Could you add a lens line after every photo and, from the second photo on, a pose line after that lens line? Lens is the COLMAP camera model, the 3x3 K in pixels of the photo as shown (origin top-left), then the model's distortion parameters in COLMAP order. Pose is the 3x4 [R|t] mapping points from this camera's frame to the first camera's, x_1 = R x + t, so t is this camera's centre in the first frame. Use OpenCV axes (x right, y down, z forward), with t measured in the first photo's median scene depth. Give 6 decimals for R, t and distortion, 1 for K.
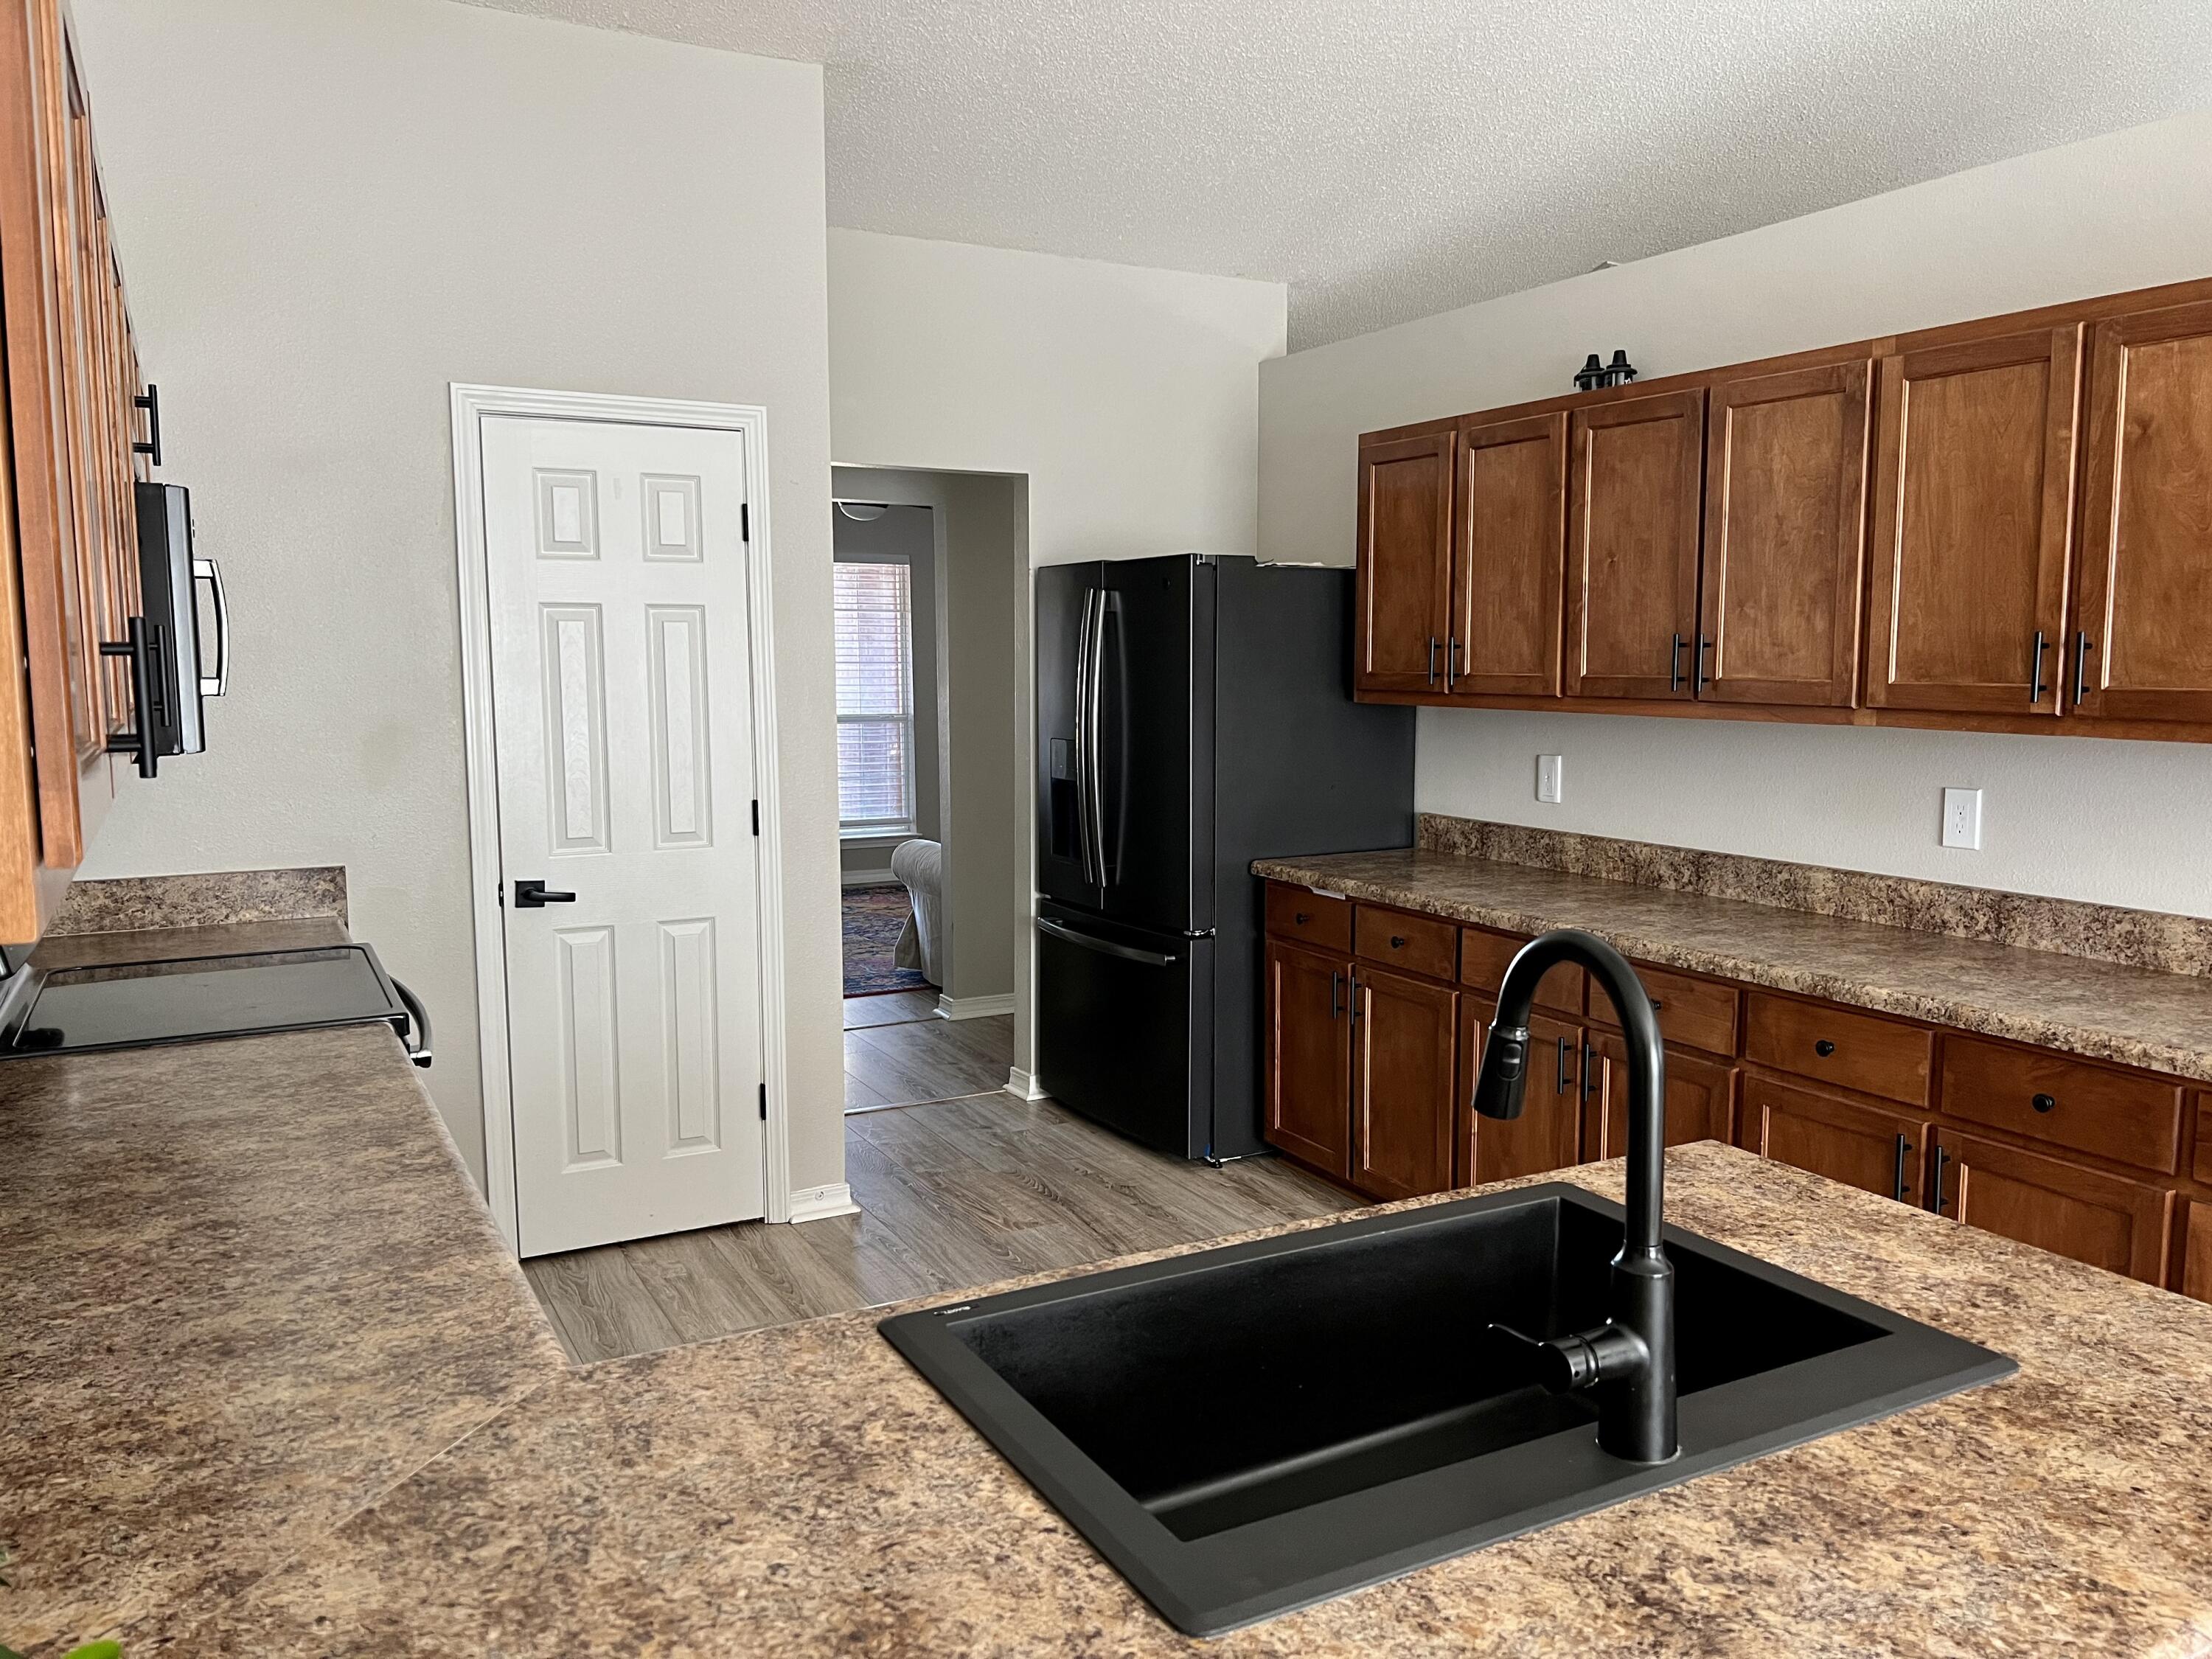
lens RADIAL K [[1639.8, 0, 1118.1], [0, 1639.8, 828.7], [0, 0, 1]] dist [0.009929, -0.002044]
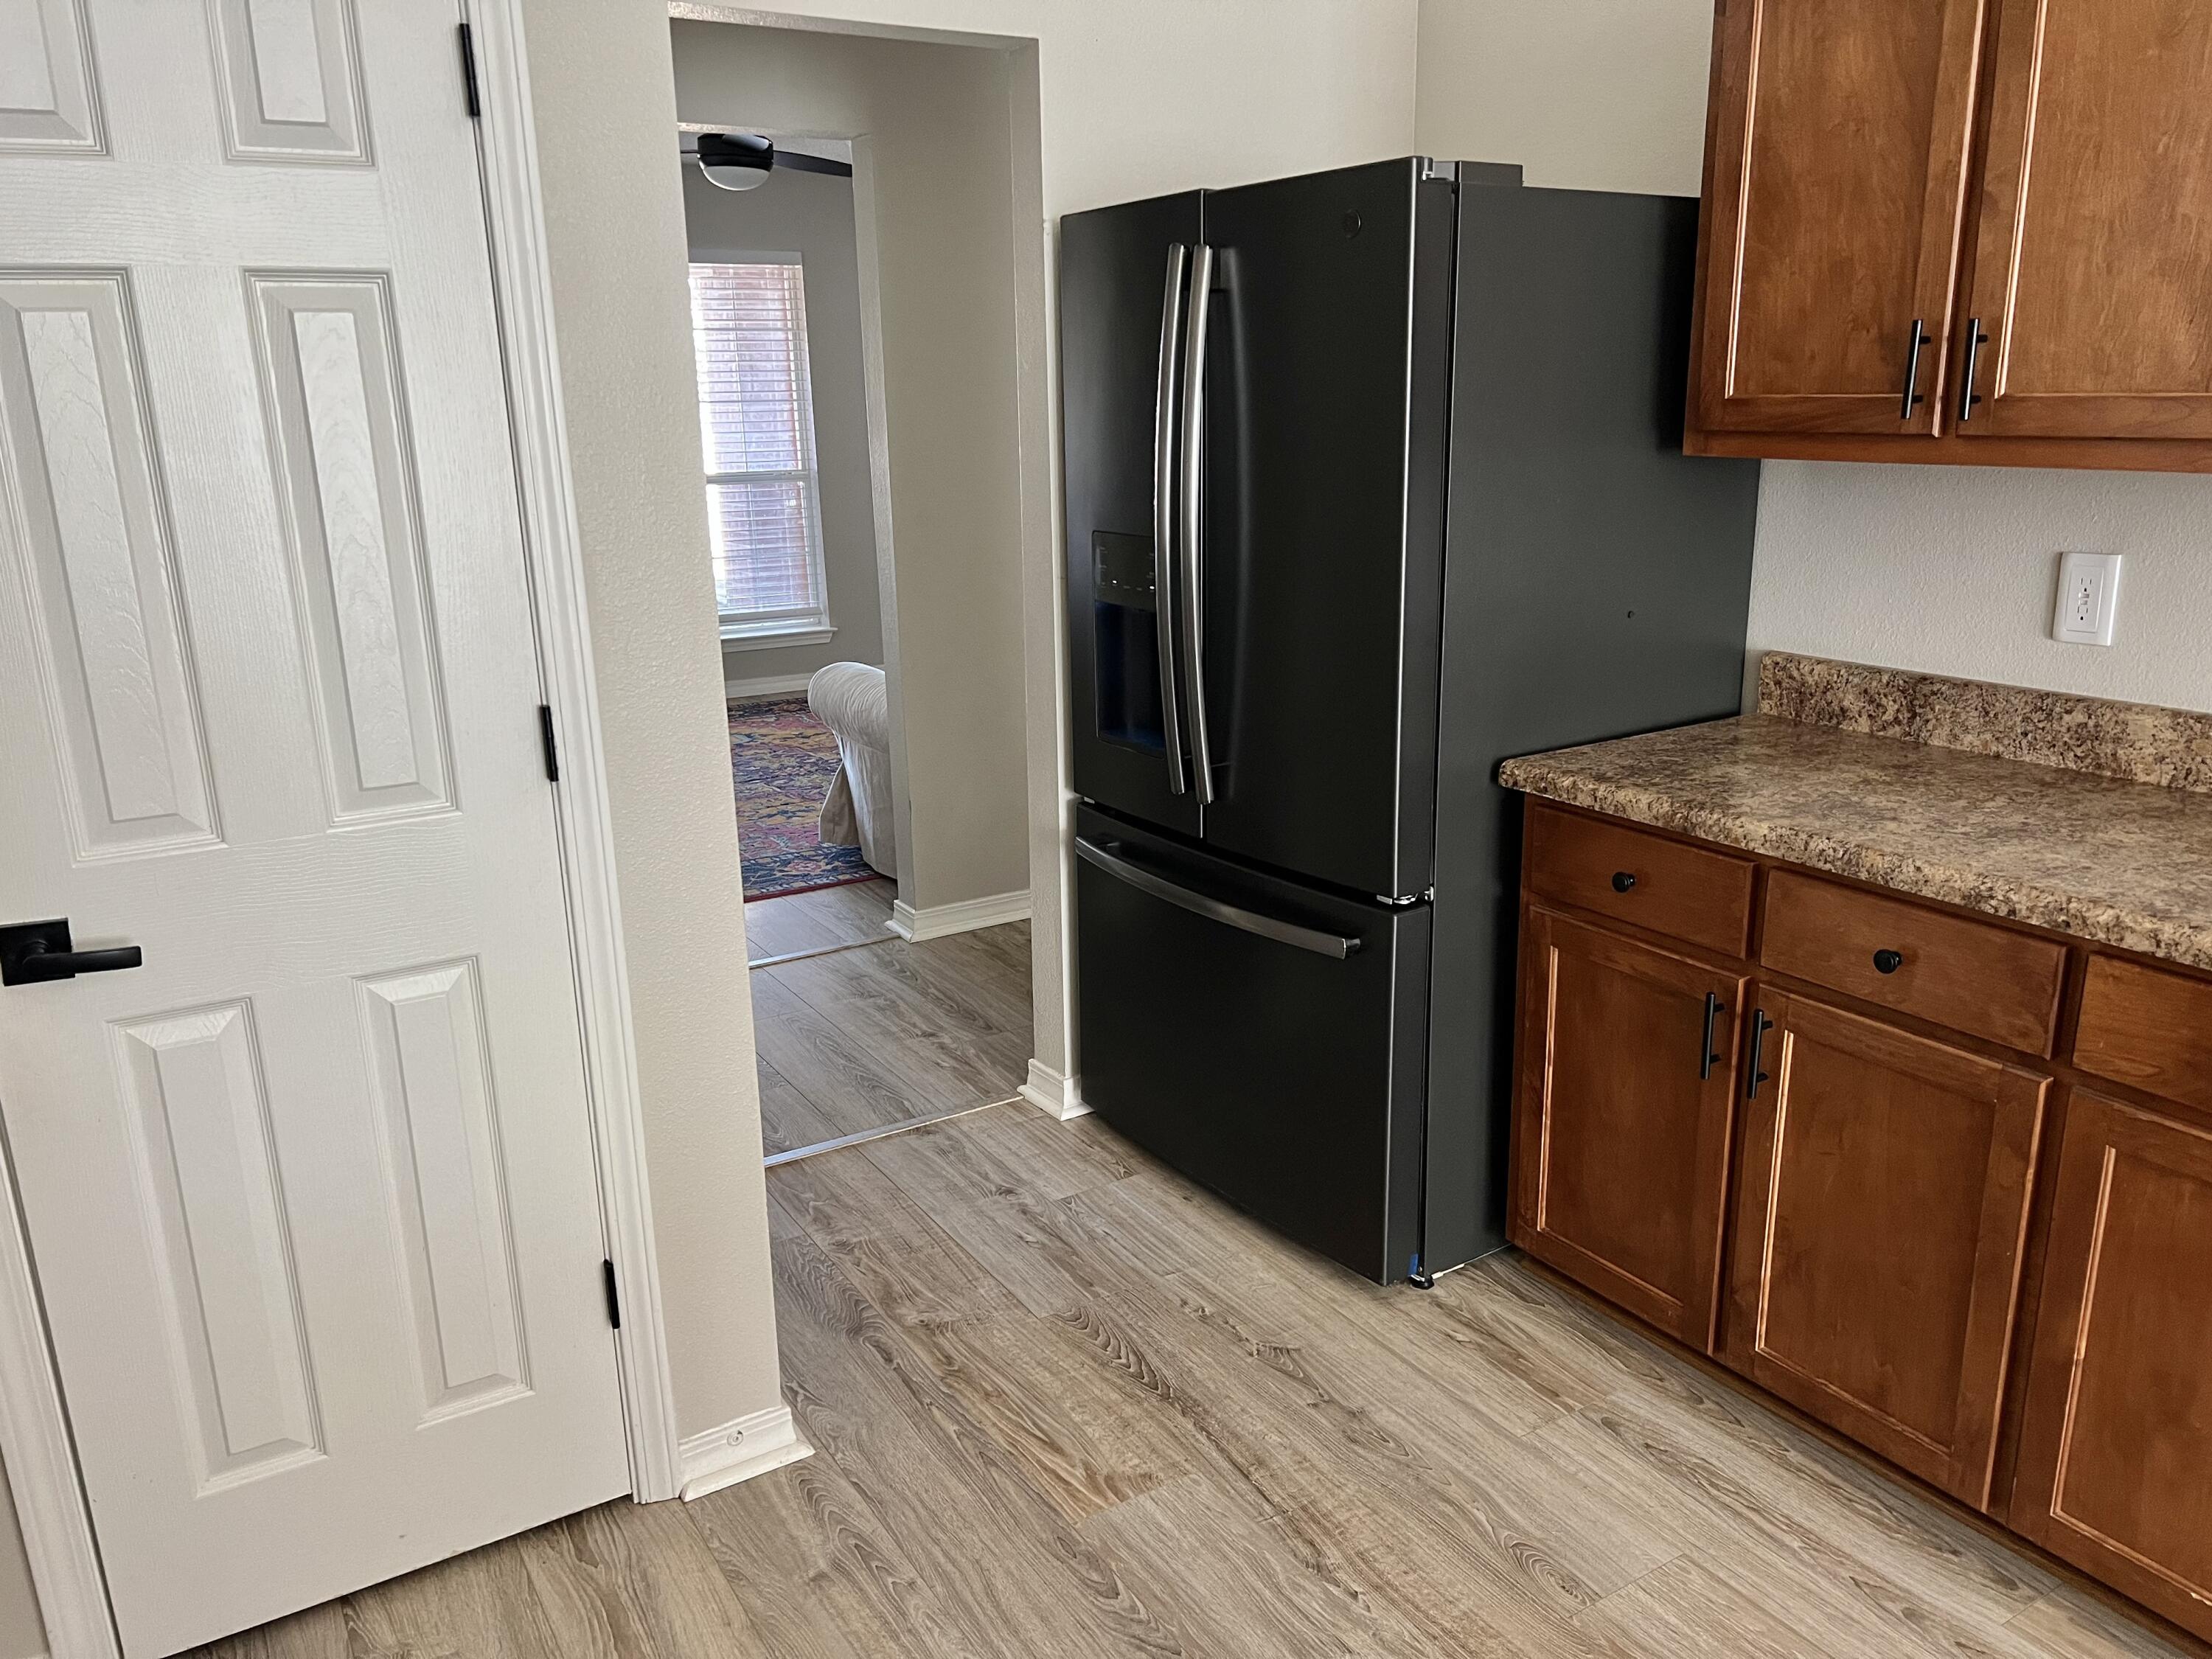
lens RADIAL K [[1679.8, 0, 1098.4], [0, 1679.8, 851.9], [0, 0, 1]] dist [0.028841, -0.063840]
pose [[0.998655, -0.032671, 0.040268, -0.074484], [0.025676, 0.986225, 0.163402, -0.044875], [-0.045052, -0.162148, 0.985737, 0.452459]]
